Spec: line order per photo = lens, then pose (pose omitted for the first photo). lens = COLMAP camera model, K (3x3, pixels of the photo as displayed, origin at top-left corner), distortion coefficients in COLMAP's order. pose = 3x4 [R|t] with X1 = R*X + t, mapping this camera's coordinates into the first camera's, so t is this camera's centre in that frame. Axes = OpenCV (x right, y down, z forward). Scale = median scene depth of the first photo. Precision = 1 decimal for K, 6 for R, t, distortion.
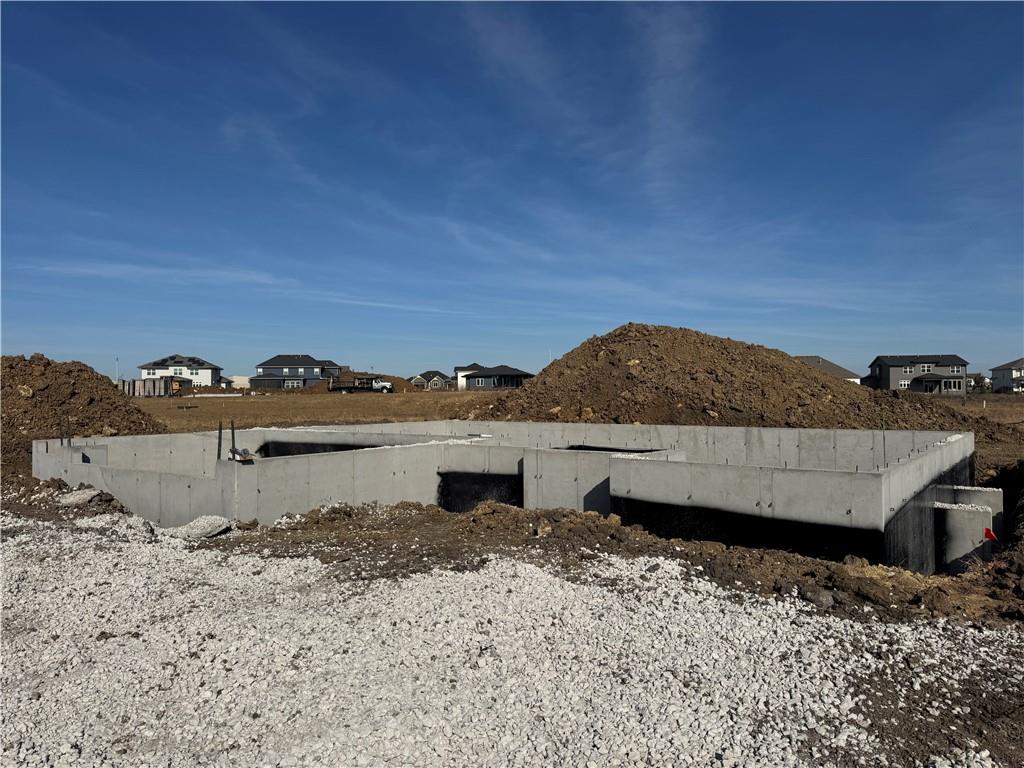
lens RADIAL K [[732.4, 0, 518.5], [0, 732.4, 404.3], [0, 0, 1]] dist [0.126429, -0.183112]
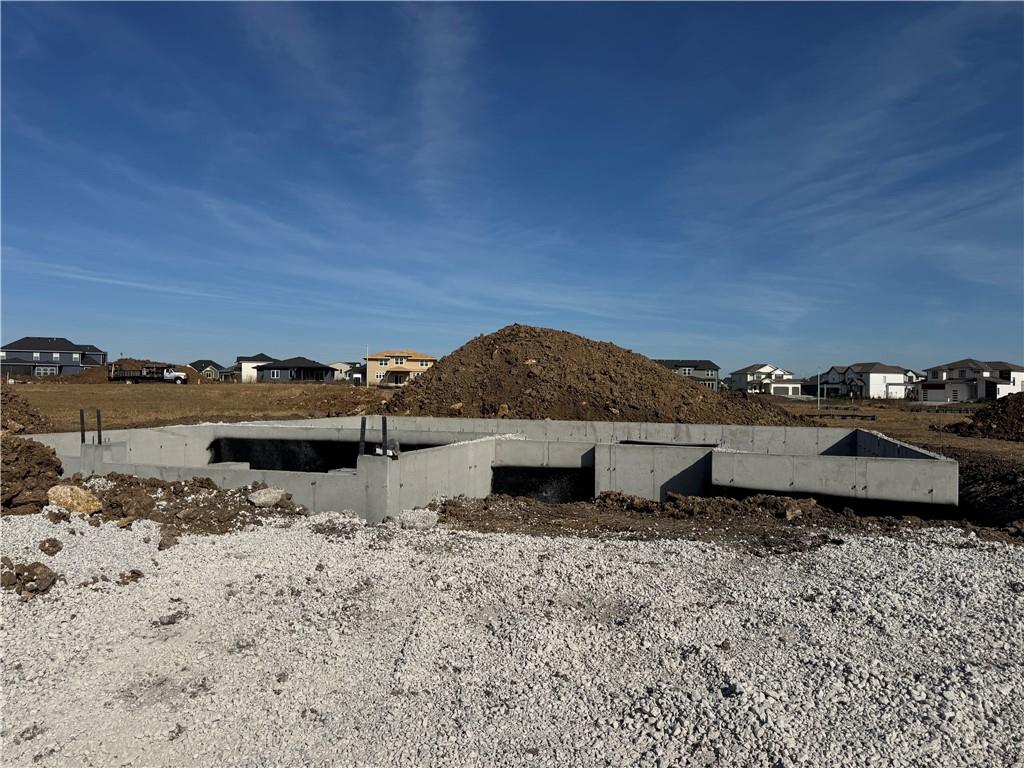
lens RADIAL K [[732.4, 0, 518.5], [0, 732.4, 404.3], [0, 0, 1]] dist [0.126429, -0.183112]
pose [[0.953835, 0.010688, 0.300142, -0.164527], [-0.012787, 0.999906, 0.005028, -0.000877], [-0.300060, -0.008633, 0.953881, -0.003583]]
